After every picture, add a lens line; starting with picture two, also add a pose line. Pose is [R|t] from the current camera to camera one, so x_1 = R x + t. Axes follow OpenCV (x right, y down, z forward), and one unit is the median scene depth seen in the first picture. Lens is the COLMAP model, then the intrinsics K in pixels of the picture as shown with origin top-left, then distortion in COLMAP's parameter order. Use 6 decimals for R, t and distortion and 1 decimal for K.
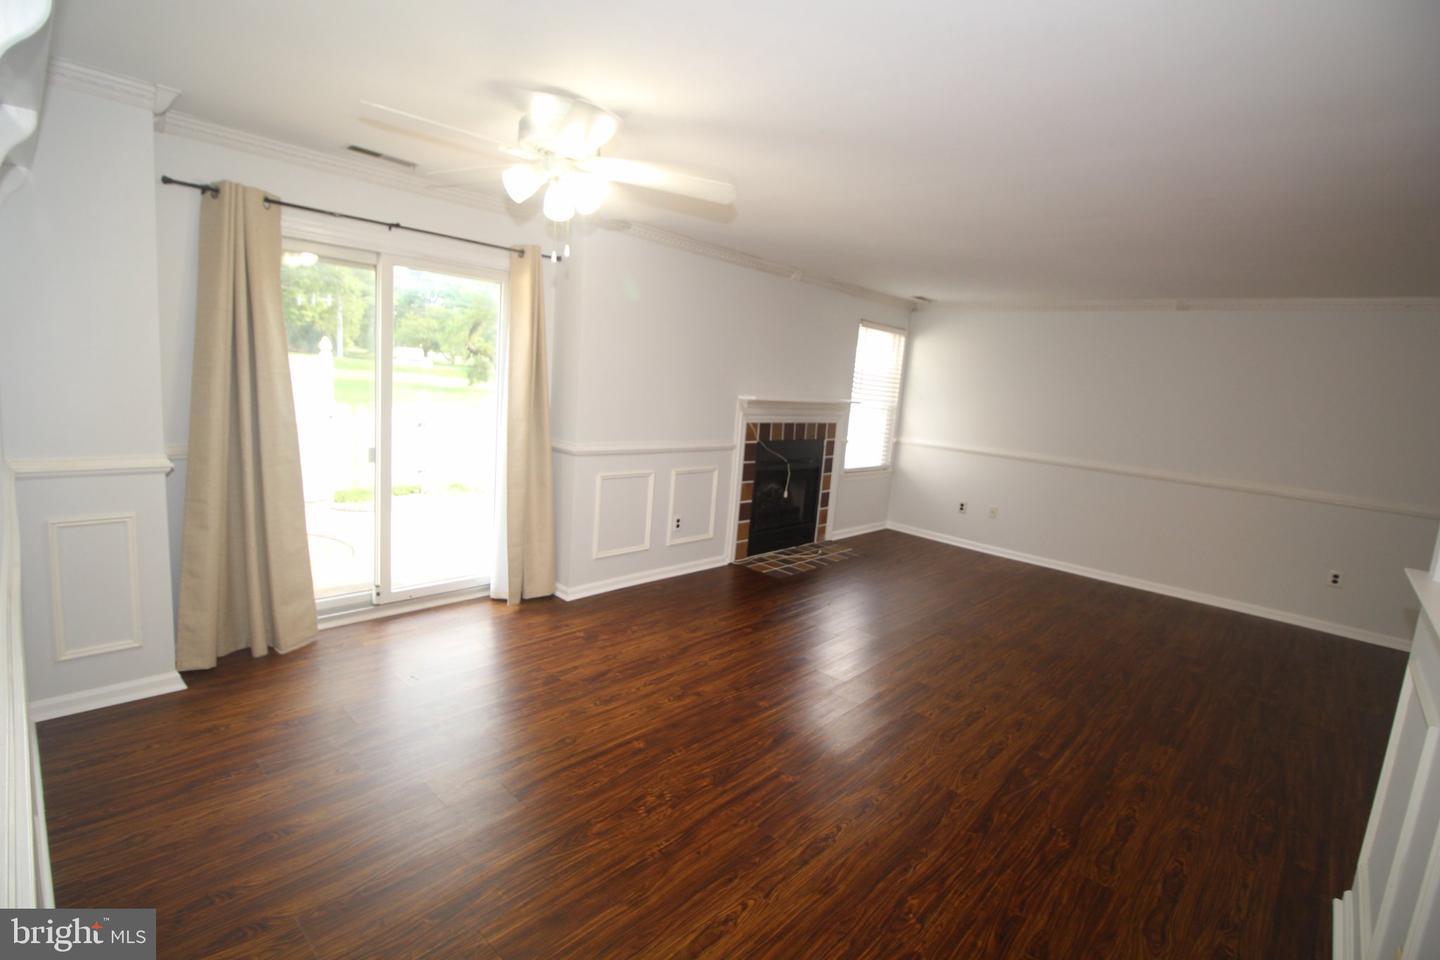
lens RADIAL K [[664.4, 0, 721.4], [0, 664.4, 474.8], [0, 0, 1]] dist [0.000562, -0.012722]
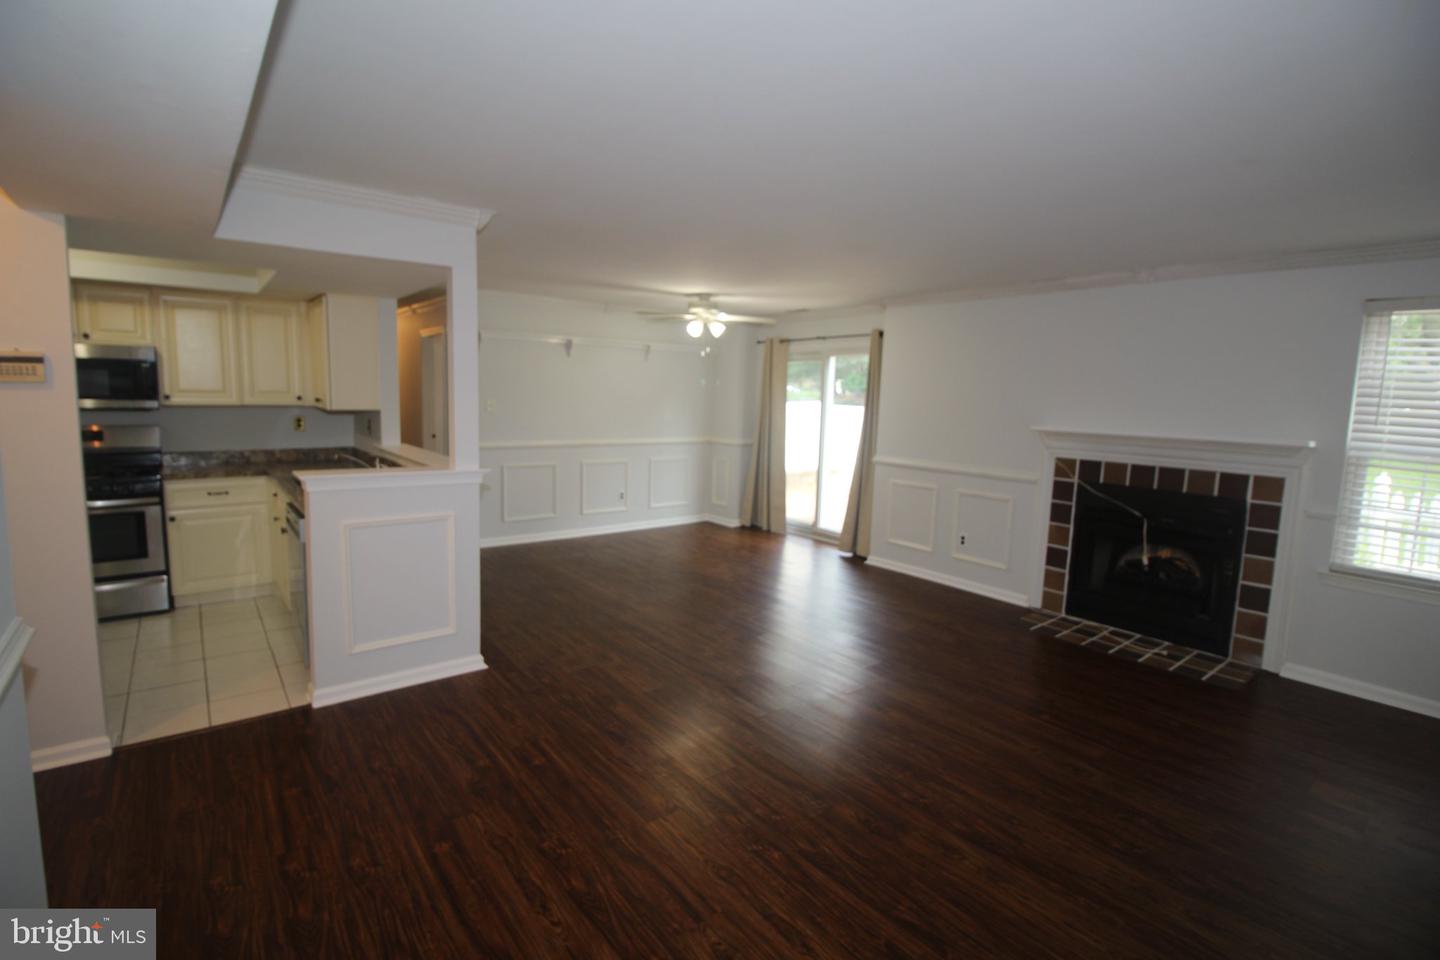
lens RADIAL K [[666.9, 0, 714.2], [0, 666.9, 474.2], [0, 0, 1]] dist [-0.005333, -0.013984]
pose [[-0.148928, 0.034324, -0.988252, 1.316339], [-0.187512, 0.980284, 0.062305, -0.031764], [0.970907, 0.194588, -0.139555, 0.885010]]
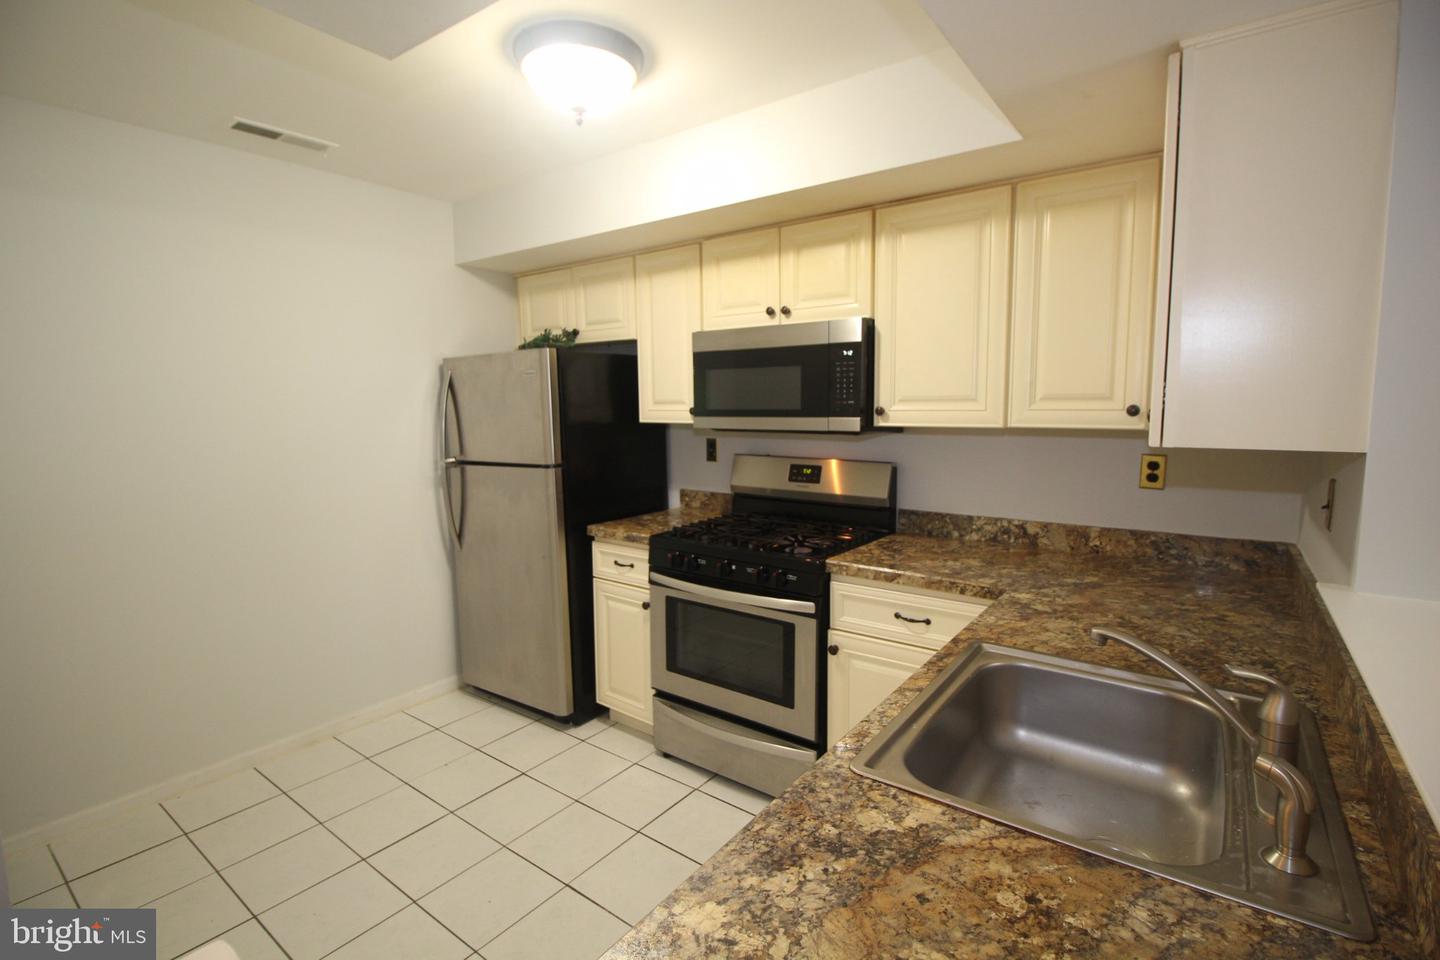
lens RADIAL K [[664.4, 0, 721.4], [0, 664.4, 474.8], [0, 0, 1]] dist [0.000562, -0.012722]
pose [[-0.991669, -0.062433, -0.112669, 0.564762], [-0.089143, 0.964027, 0.250410, 0.002115], [0.092982, 0.258368, -0.961561, 0.385739]]
